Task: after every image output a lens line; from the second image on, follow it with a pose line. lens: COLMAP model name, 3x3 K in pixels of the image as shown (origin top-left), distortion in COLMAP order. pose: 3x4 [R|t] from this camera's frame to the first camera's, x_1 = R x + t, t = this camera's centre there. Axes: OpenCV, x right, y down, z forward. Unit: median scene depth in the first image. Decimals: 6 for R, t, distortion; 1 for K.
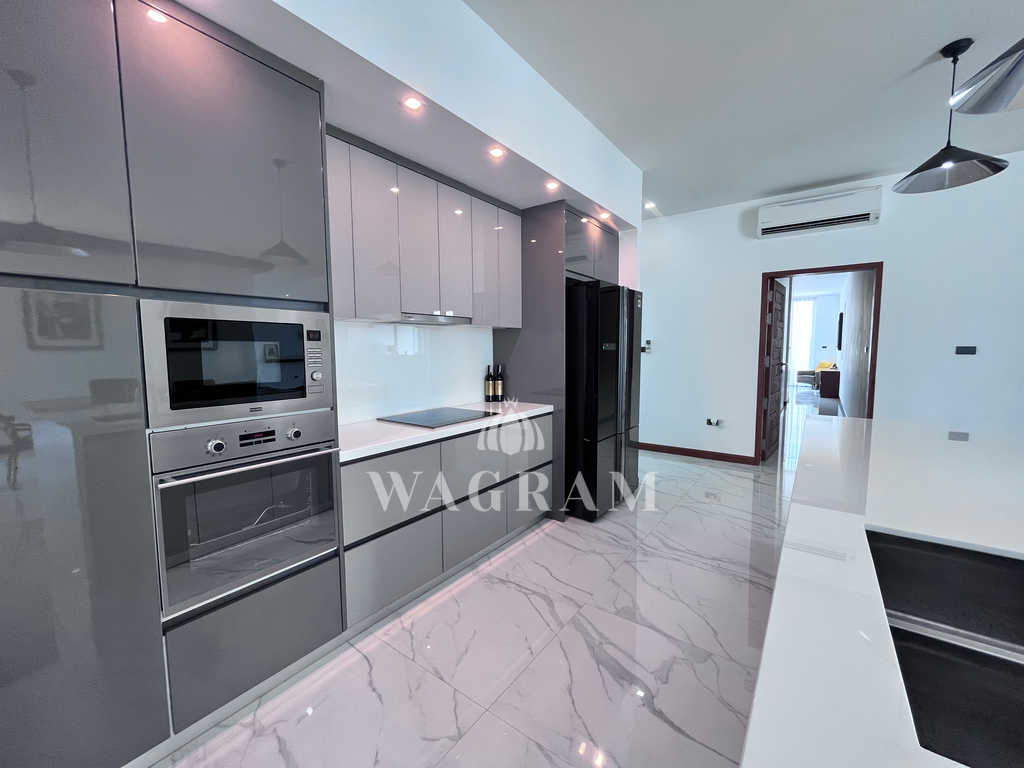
lens RADIAL K [[414.5, 0, 509.1], [0, 414.5, 383.3], [0, 0, 1]] dist [-0.003245, 0.000099]
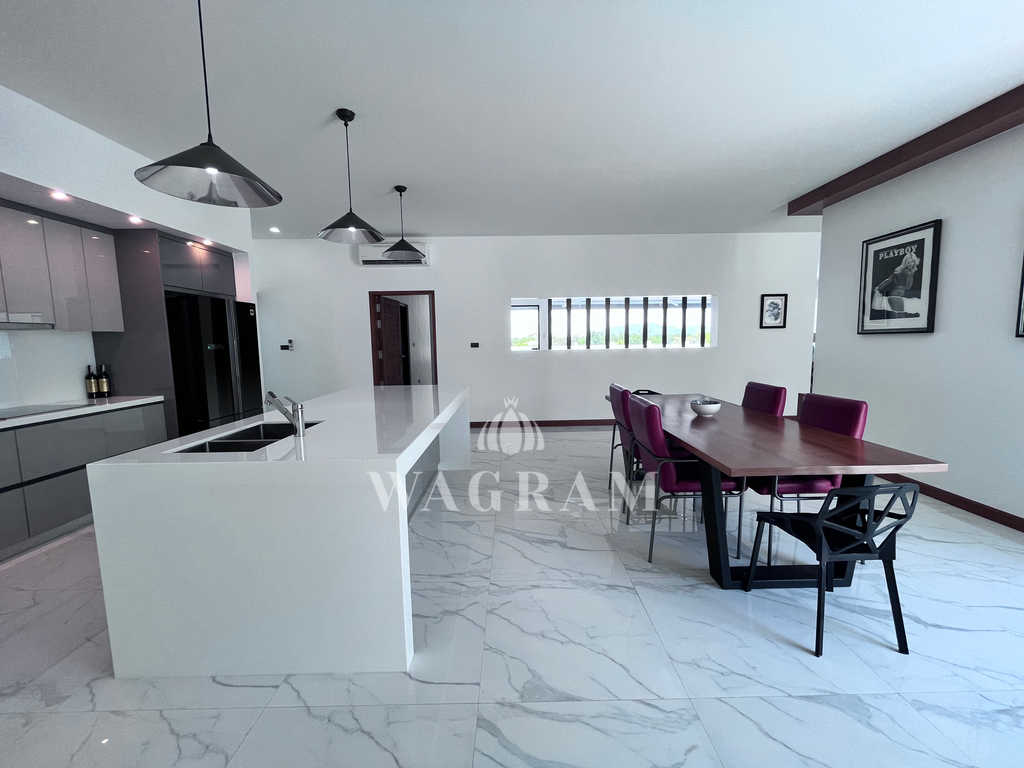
lens RADIAL K [[414.5, 0, 515.8], [0, 414.5, 384.8], [0, 0, 1]] dist [-0.003245, 0.000099]
pose [[0.796103, -0.071986, 0.600865, 0.191629], [0.063588, 0.997354, 0.035238, 0.041704], [-0.601811, 0.010155, 0.798574, -0.567252]]
